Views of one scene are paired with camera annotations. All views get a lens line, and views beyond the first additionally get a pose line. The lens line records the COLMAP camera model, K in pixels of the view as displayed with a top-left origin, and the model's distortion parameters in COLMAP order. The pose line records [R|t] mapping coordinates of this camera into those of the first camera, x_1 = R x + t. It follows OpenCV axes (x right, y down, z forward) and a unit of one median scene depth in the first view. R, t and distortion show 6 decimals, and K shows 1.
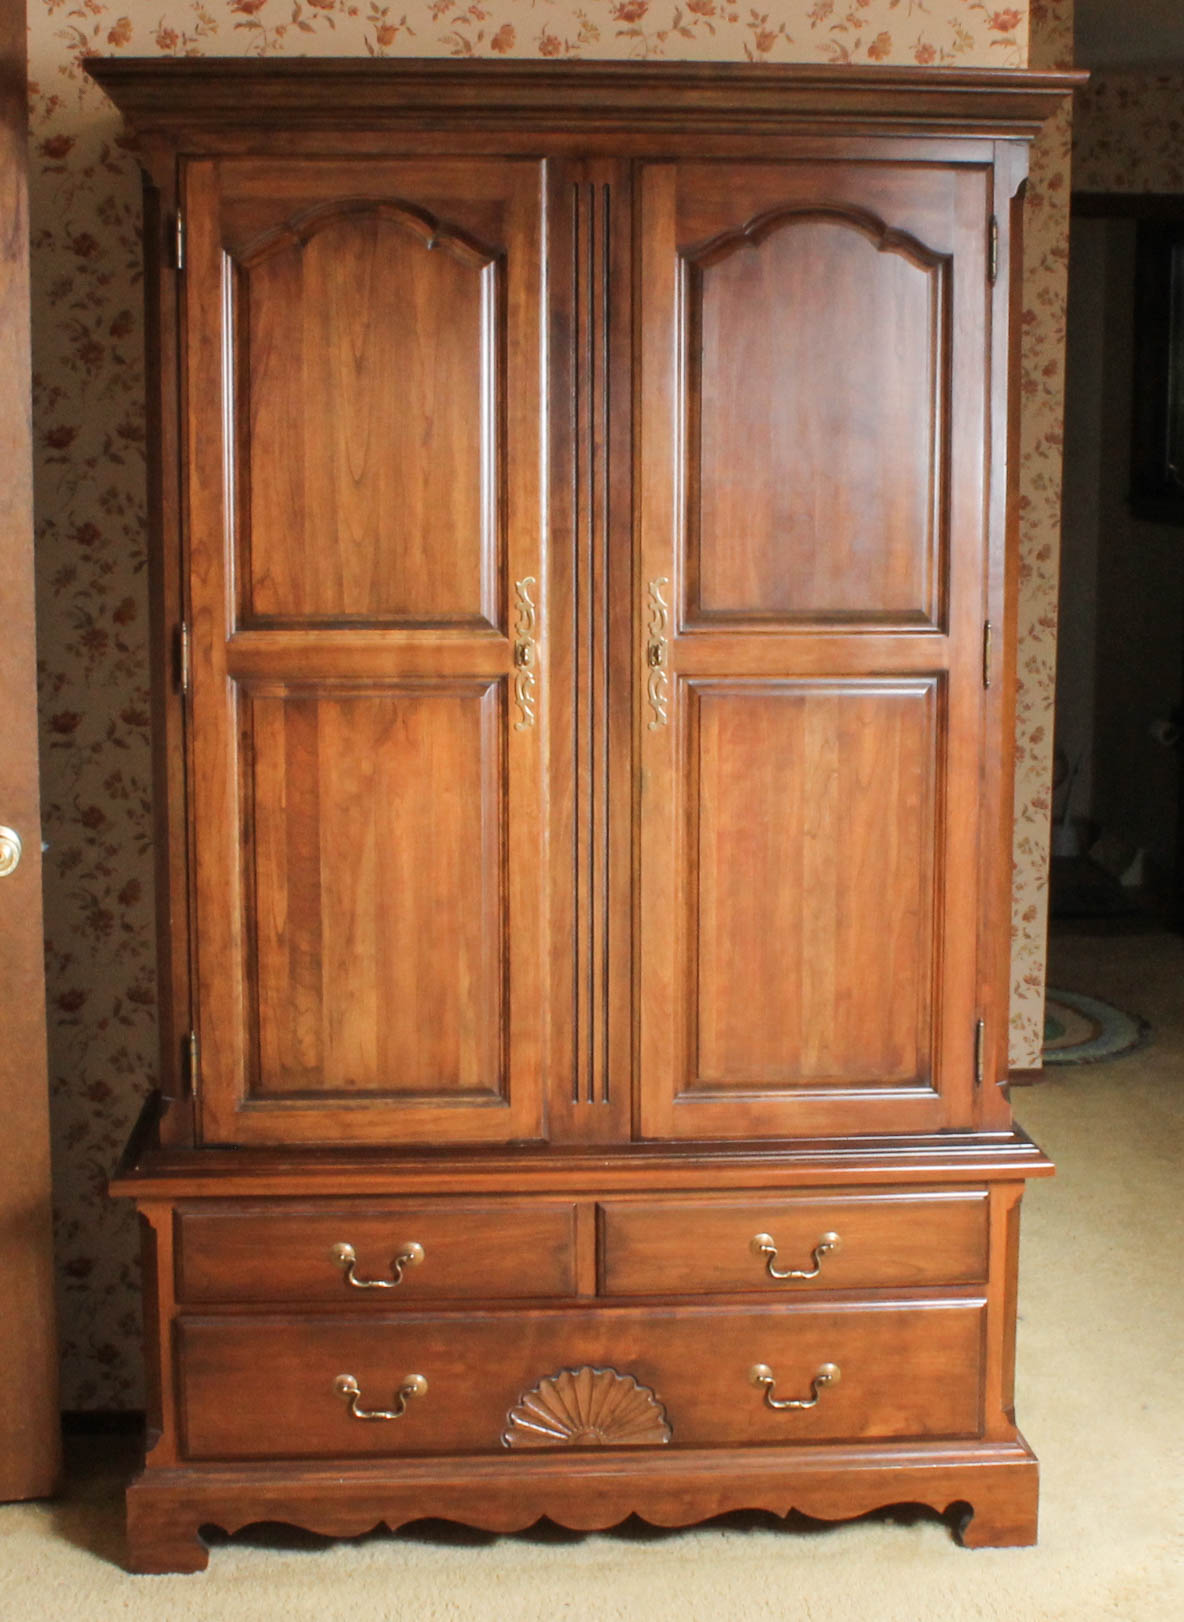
lens RADIAL K [[2403.2, 0, 620.9], [0, 2403.2, 764.0], [0, 0, 1]] dist [-0.155214, 0.000000]
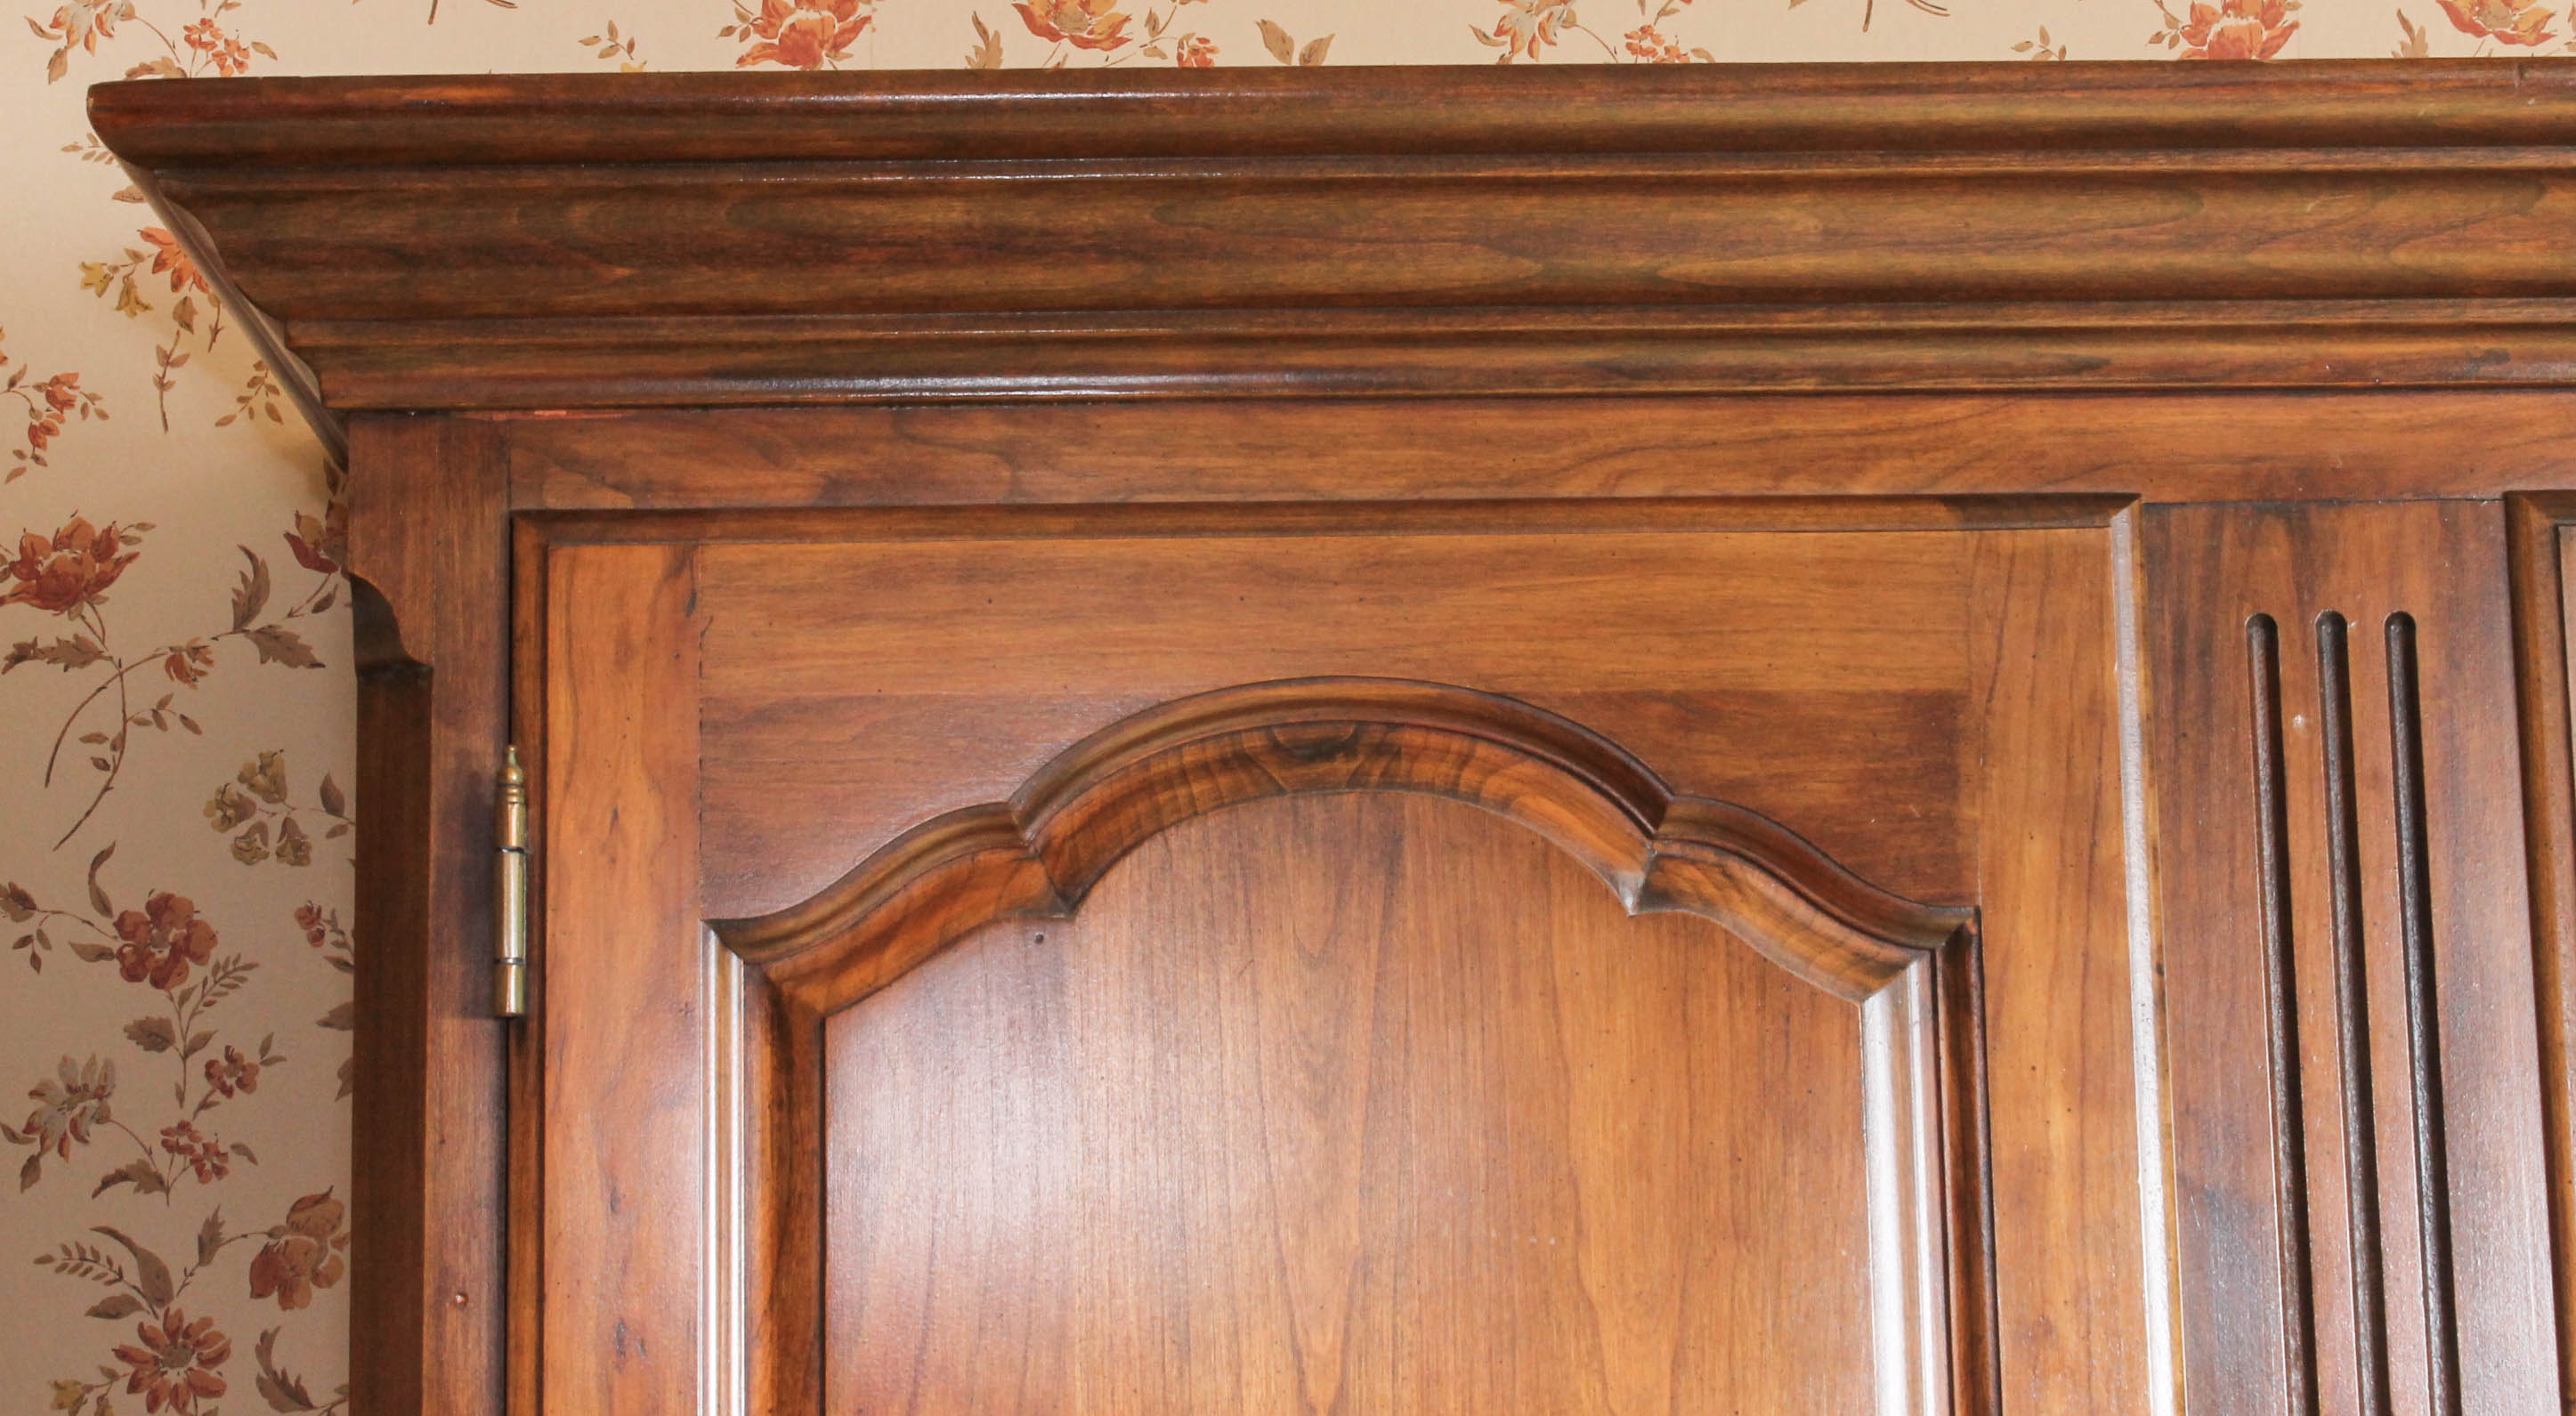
lens RADIAL K [[5204.1, 0, 1282.7], [0, 5204.1, 683.6], [0, 0, 1]] dist [0.017797, 0.000000]
pose [[0.997372, -0.026875, -0.067278, -0.077889], [0.007157, 0.960658, -0.277643, -0.099911], [0.072093, 0.276432, 0.958326, 0.514941]]
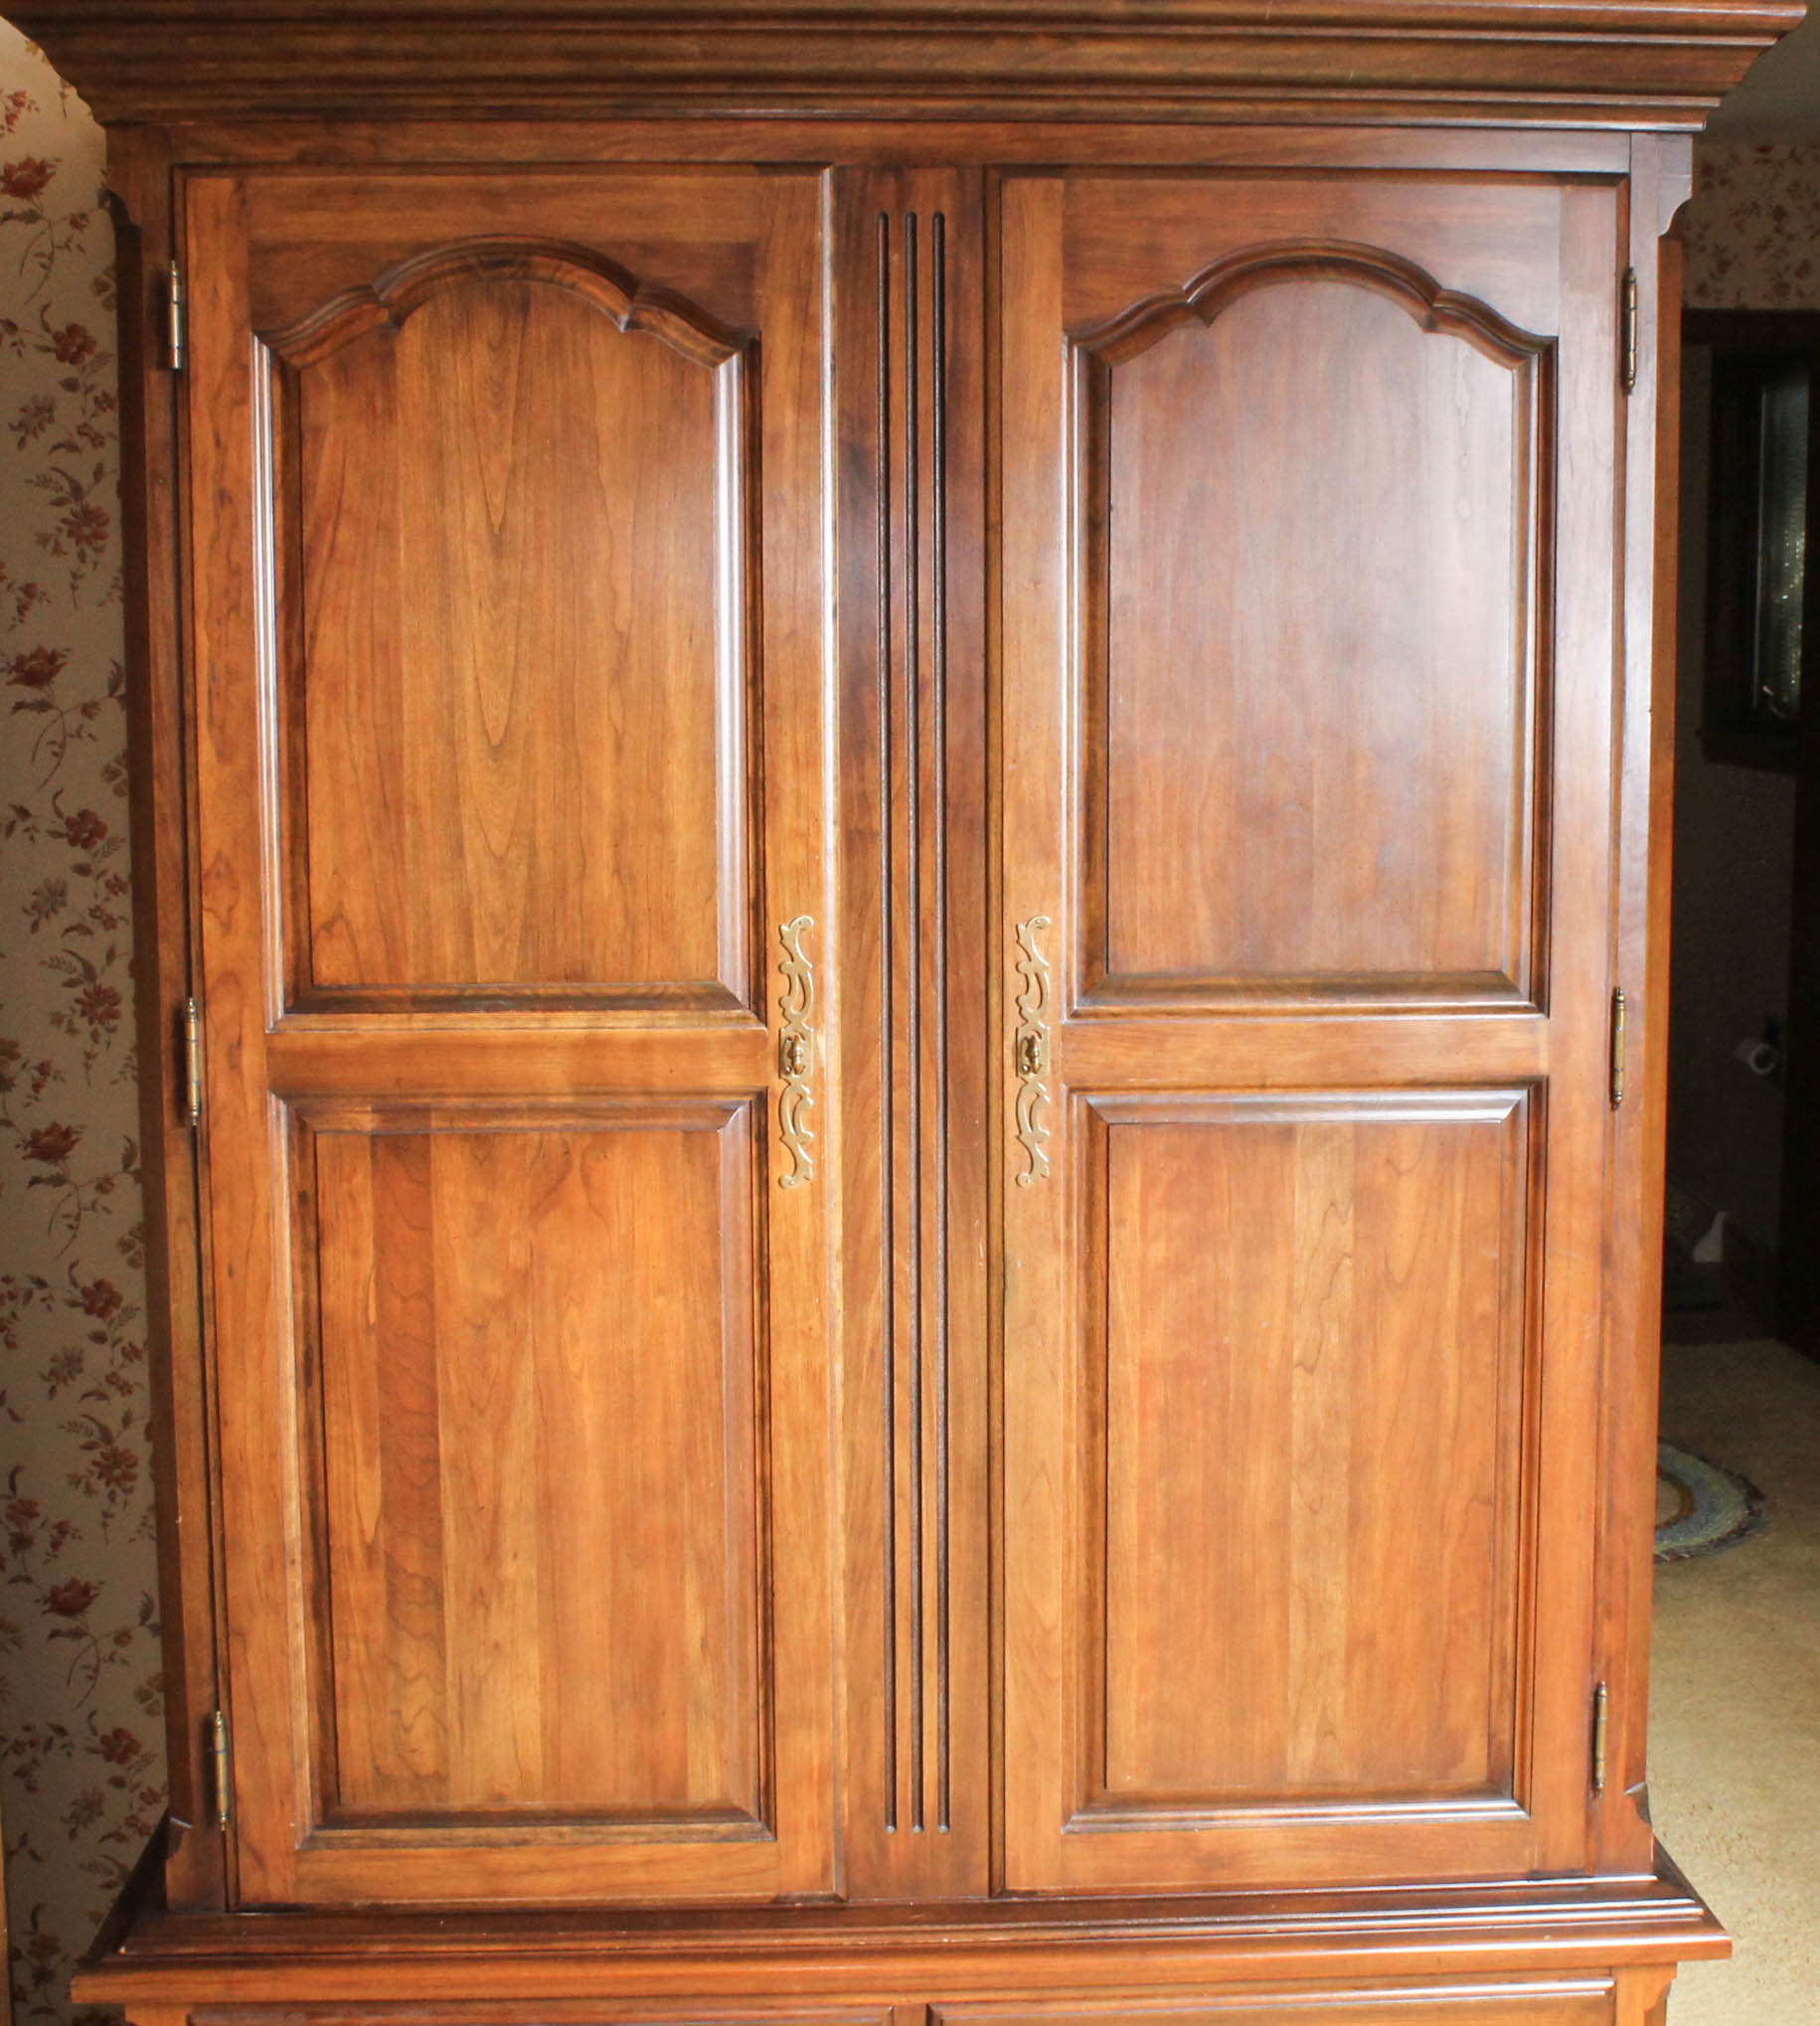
lens RADIAL K [[2852.8, 0, 952.7], [0, 2852.8, 1013.1], [0, 0, 1]] dist [-0.100373, 0.000000]
pose [[0.999650, -0.001824, -0.026387, 0.014184], [0.001604, 0.999964, -0.008324, -0.049409], [0.026402, 0.008278, 0.999617, 0.331491]]
